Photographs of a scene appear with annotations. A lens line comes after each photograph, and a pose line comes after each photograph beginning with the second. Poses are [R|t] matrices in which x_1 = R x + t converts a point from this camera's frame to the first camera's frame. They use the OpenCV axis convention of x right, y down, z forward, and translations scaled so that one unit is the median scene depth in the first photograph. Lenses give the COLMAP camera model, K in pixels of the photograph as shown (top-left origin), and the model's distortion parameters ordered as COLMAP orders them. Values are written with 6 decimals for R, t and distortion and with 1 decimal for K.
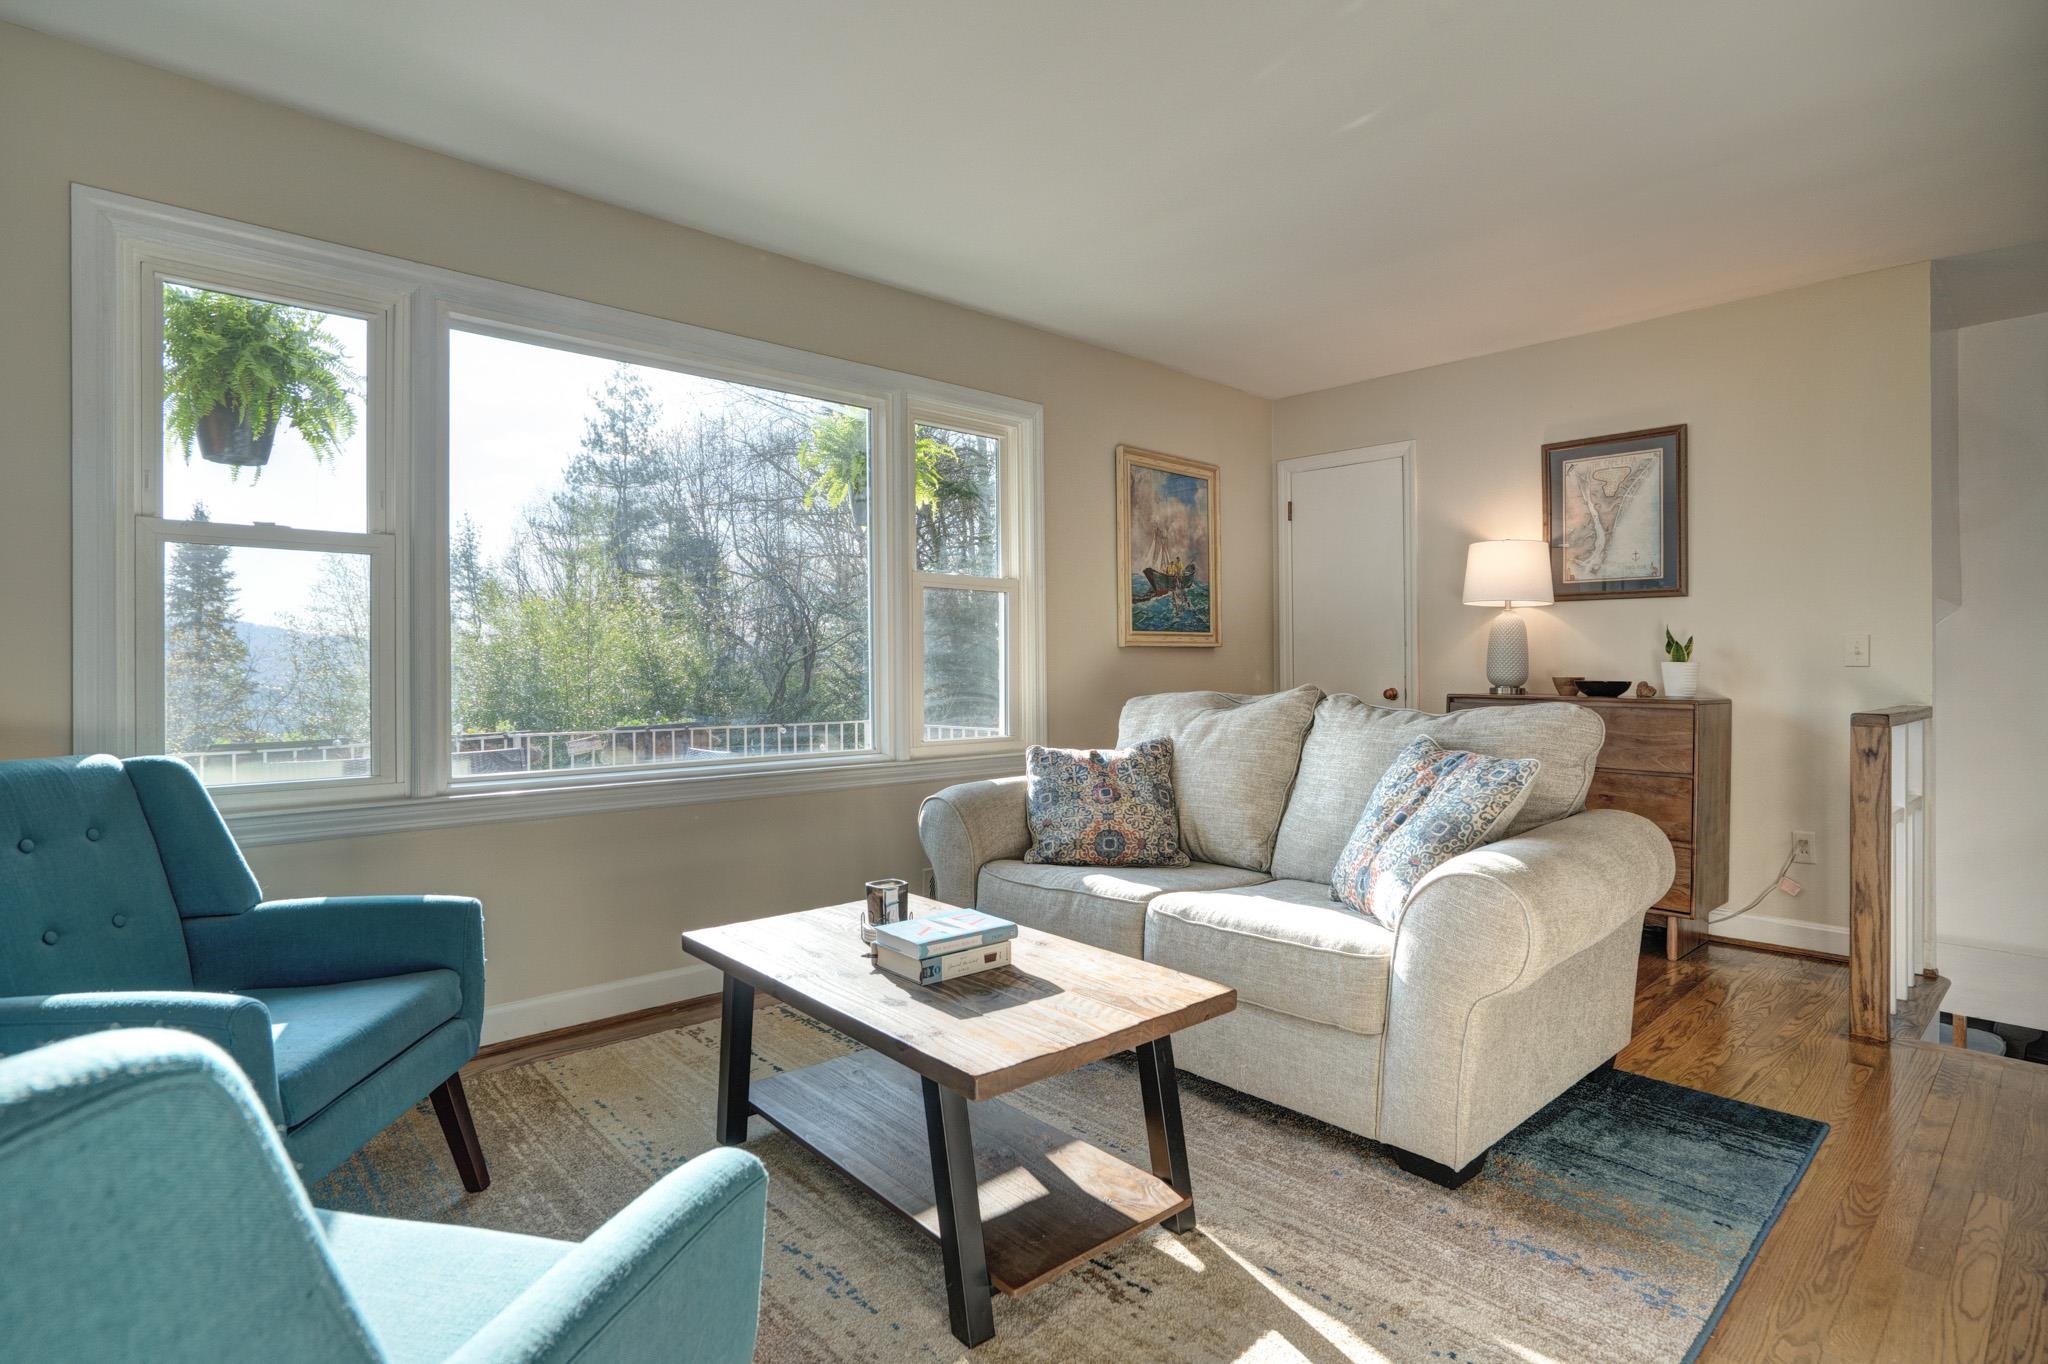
lens RADIAL K [[1029.6, 0, 1023.7], [0, 1029.6, 664.6], [0, 0, 1]] dist [-0.063145, 0.040821]
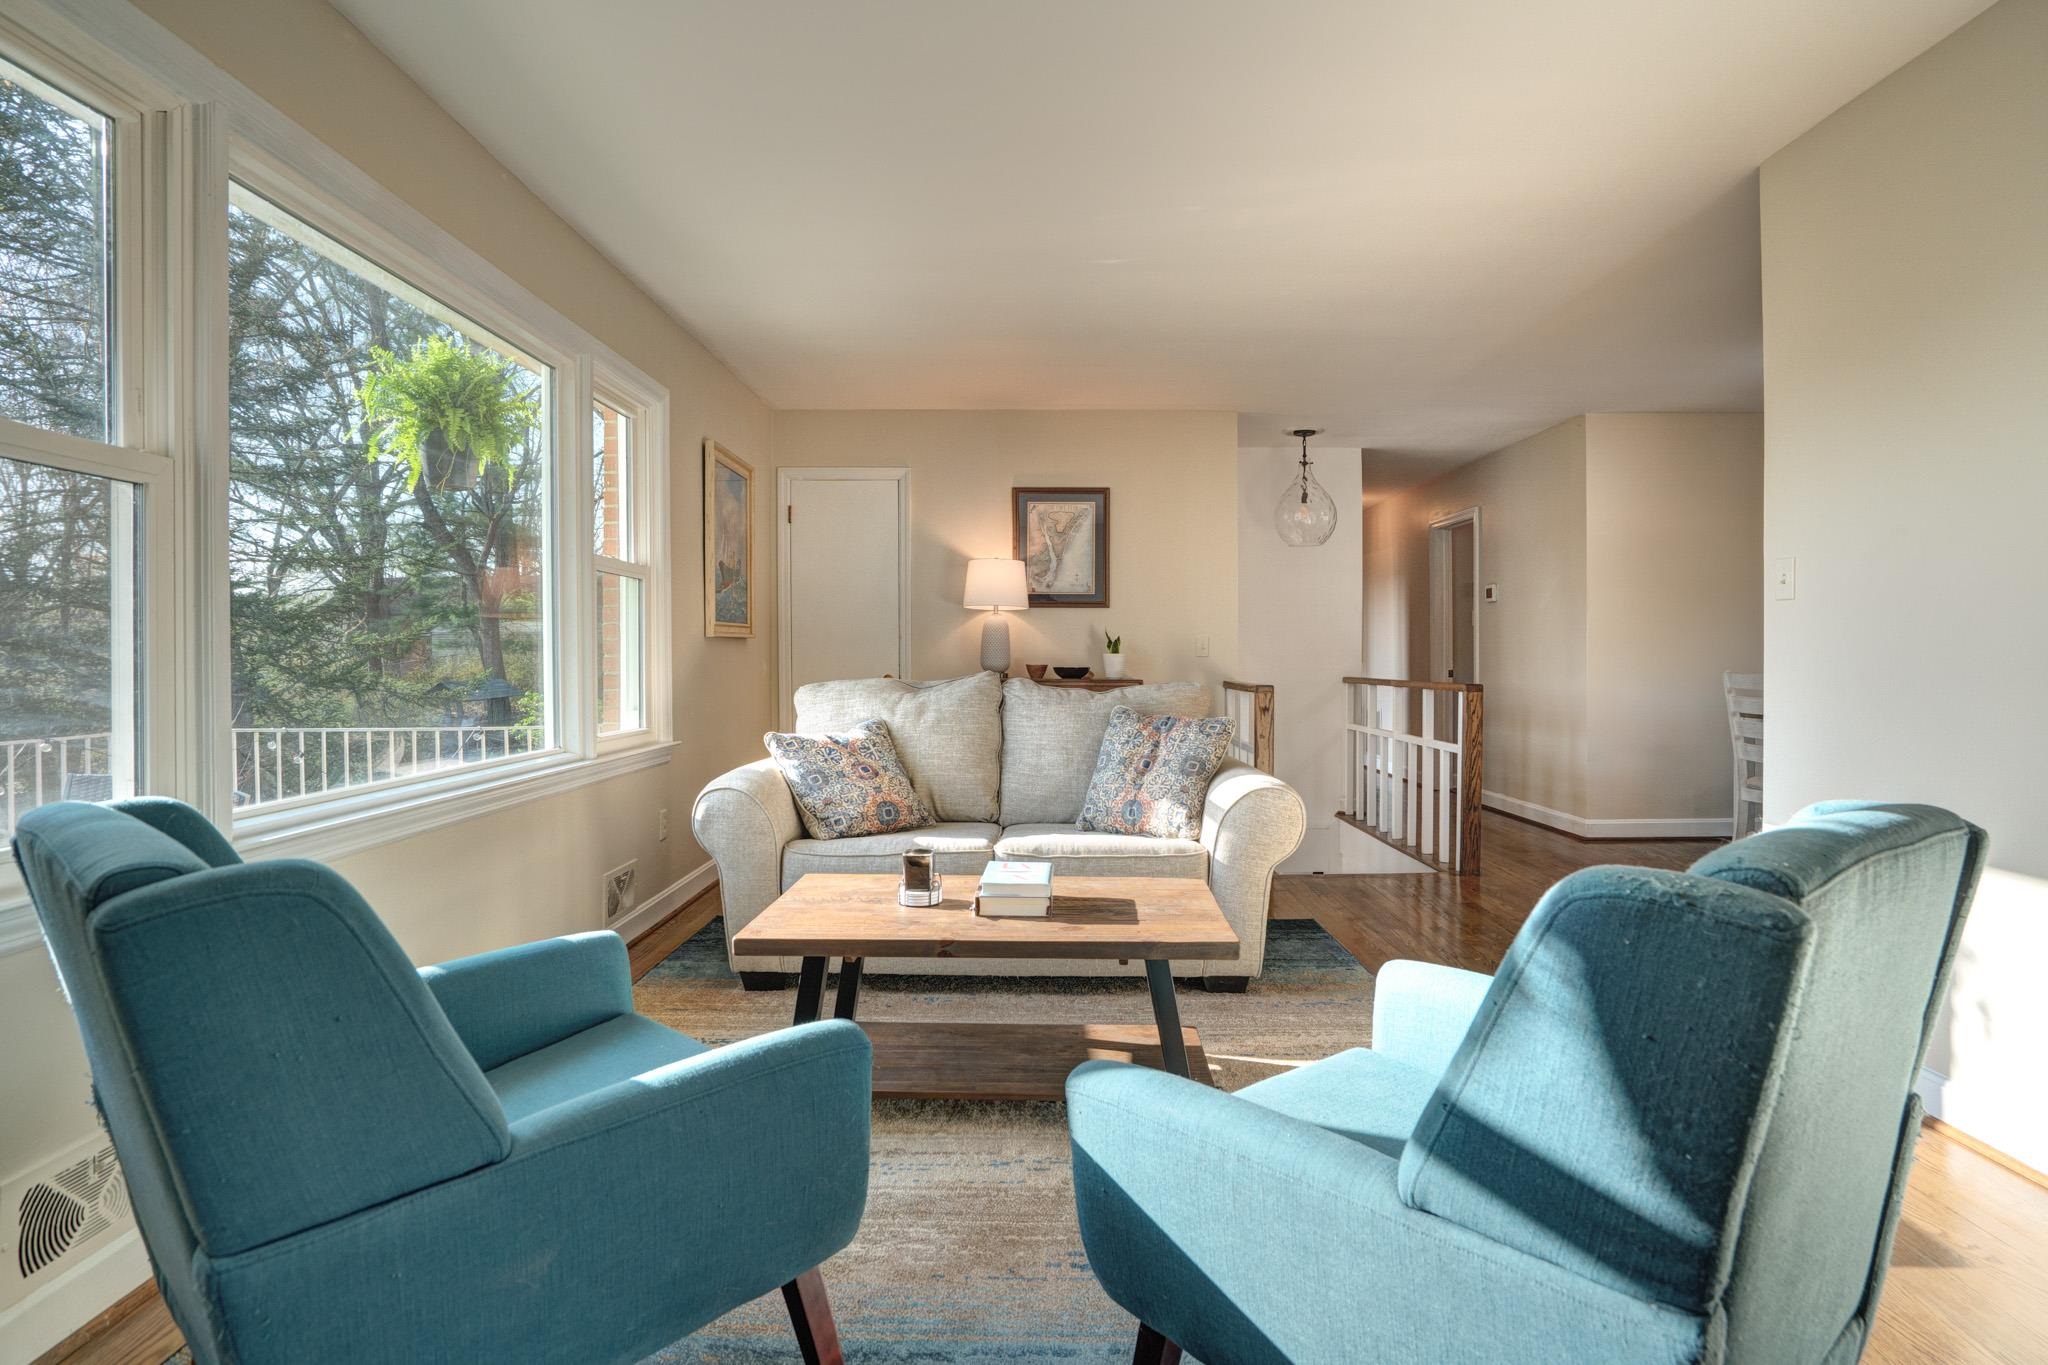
lens RADIAL K [[1029.6, 0, 1023.7], [0, 1029.6, 665.1], [0, 0, 1]] dist [-0.063145, 0.040821]
pose [[0.681960, -0.004522, 0.731375, -0.469742], [-0.003647, 0.999947, 0.009583, -0.000183], [-0.731380, -0.009202, 0.681908, 0.087074]]
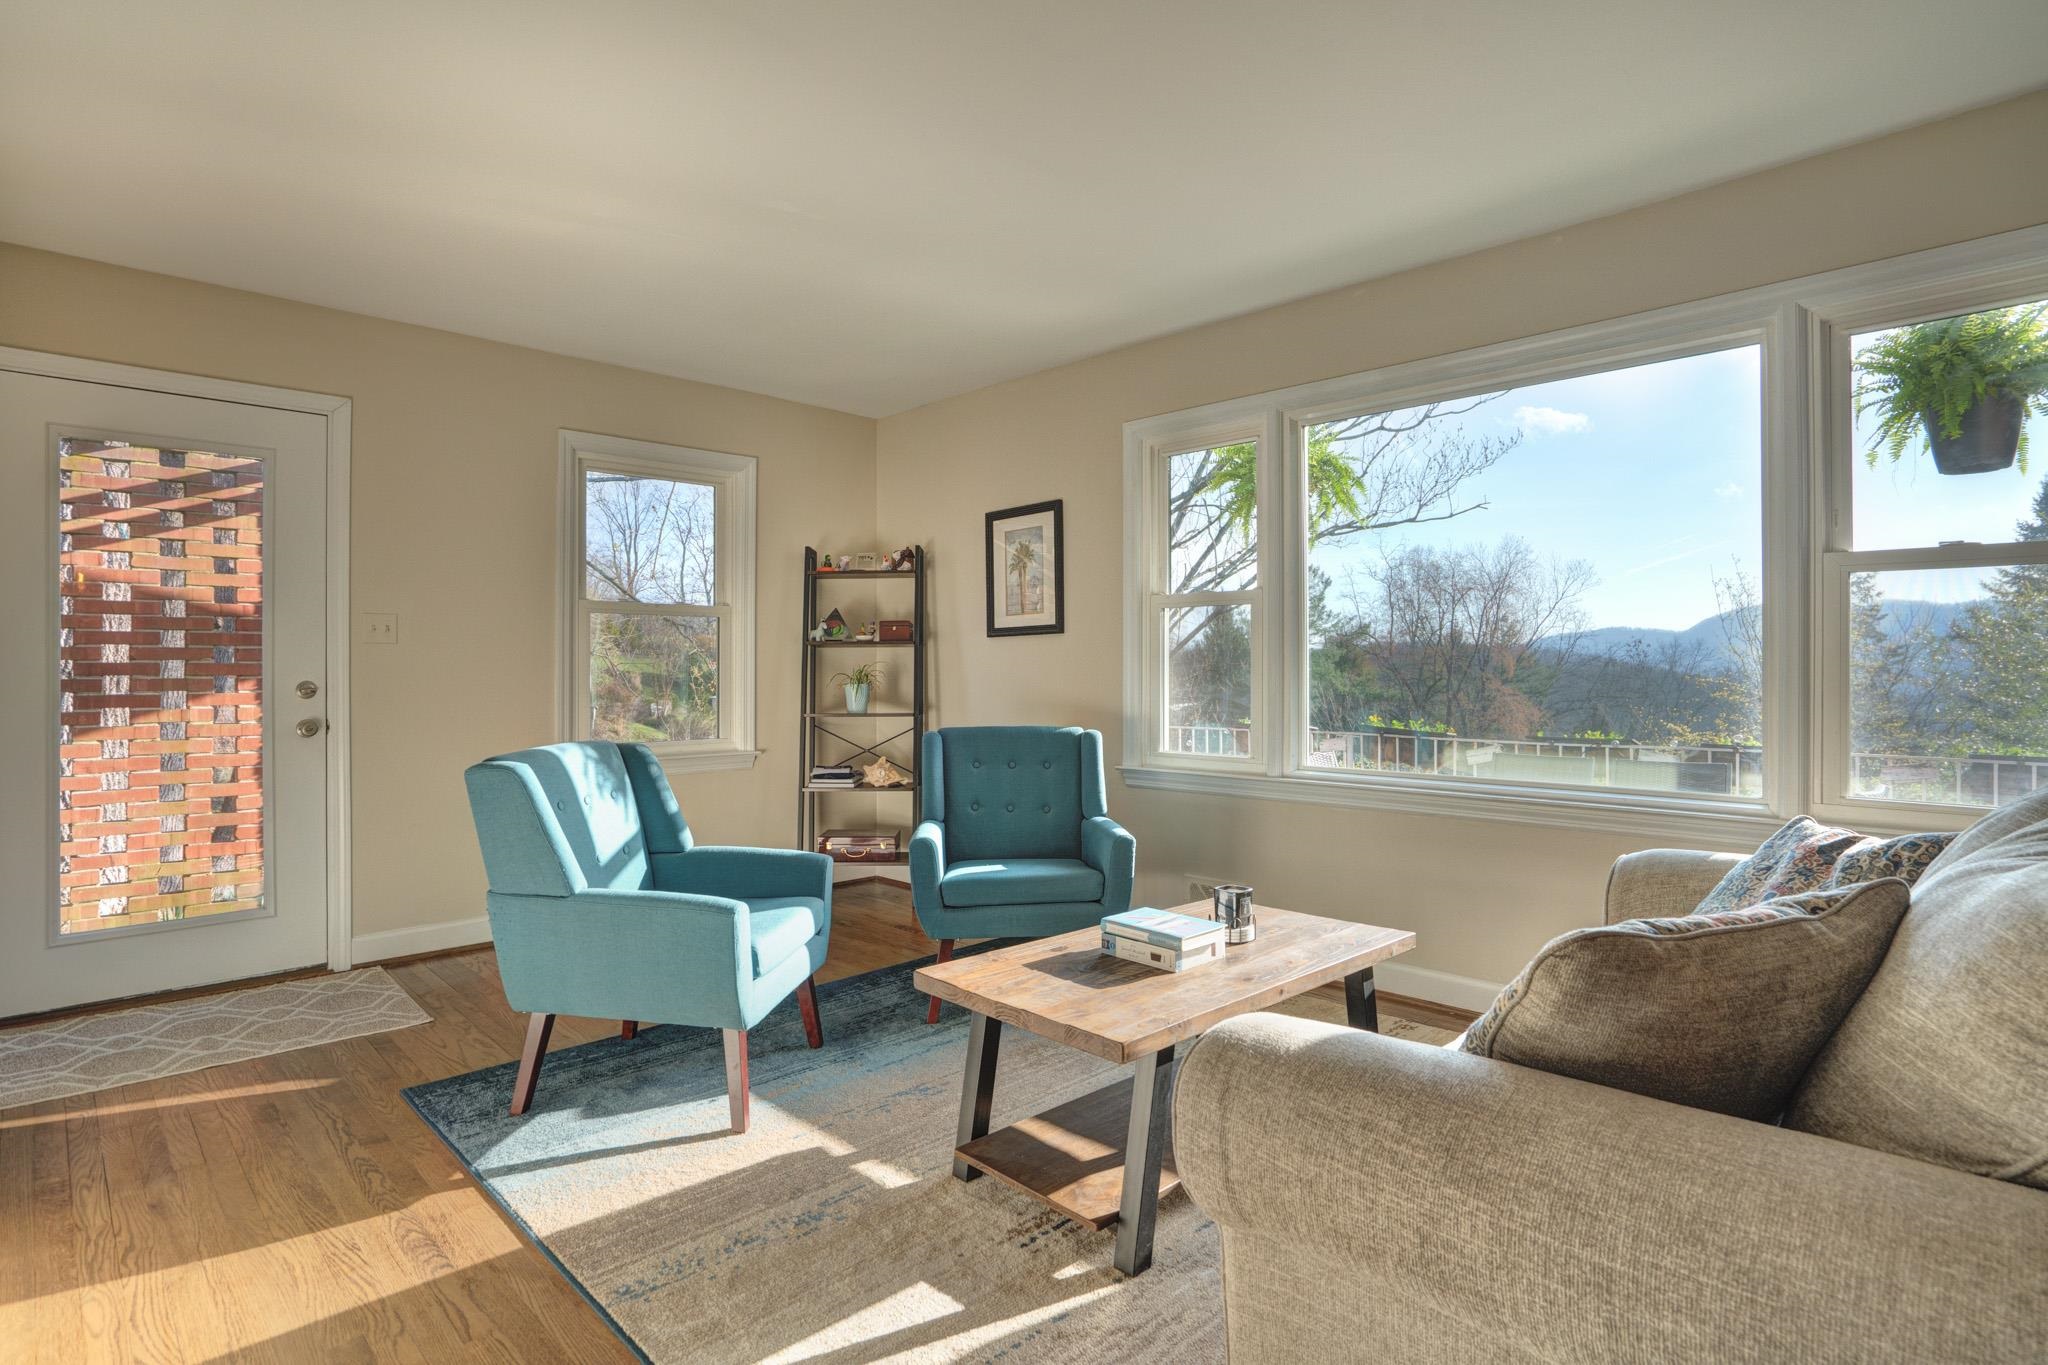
lens RADIAL K [[1041.6, 0, 1016.0], [0, 1041.6, 664.7], [0, 0, 1]] dist [-0.065110, 0.043015]
pose [[0.033023, 0.000786, -0.999454, 0.520977], [0.004230, 0.999991, 0.000927, -0.016228], [0.999446, -0.004258, 0.033020, 0.388734]]
